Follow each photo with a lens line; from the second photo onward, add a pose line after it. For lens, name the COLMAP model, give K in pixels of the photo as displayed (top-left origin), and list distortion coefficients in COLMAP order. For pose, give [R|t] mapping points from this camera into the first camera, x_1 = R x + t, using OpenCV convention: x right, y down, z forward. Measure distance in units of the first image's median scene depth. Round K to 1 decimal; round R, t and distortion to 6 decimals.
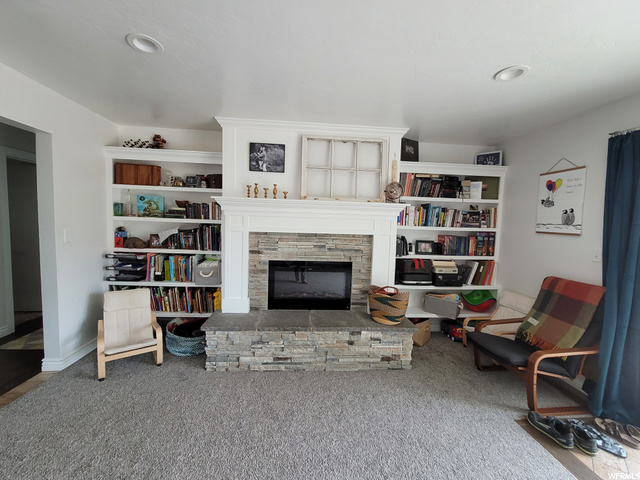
lens RADIAL K [[275.1, 0, 317.4], [0, 275.1, 239.7], [0, 0, 1]] dist [-0.009975, 0.002093]
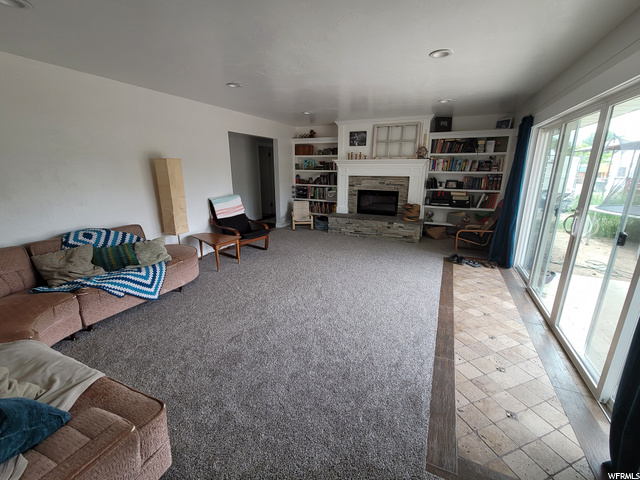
lens RADIAL K [[275.1, 0, 320.1], [0, 275.1, 239.7], [0, 0, 1]] dist [-0.009975, 0.002093]
pose [[0.873828, 0.095807, -0.476704, 0.619788], [-0.009934, 0.983709, 0.179493, 0.079126], [0.486134, -0.152111, 0.860544, -1.017776]]
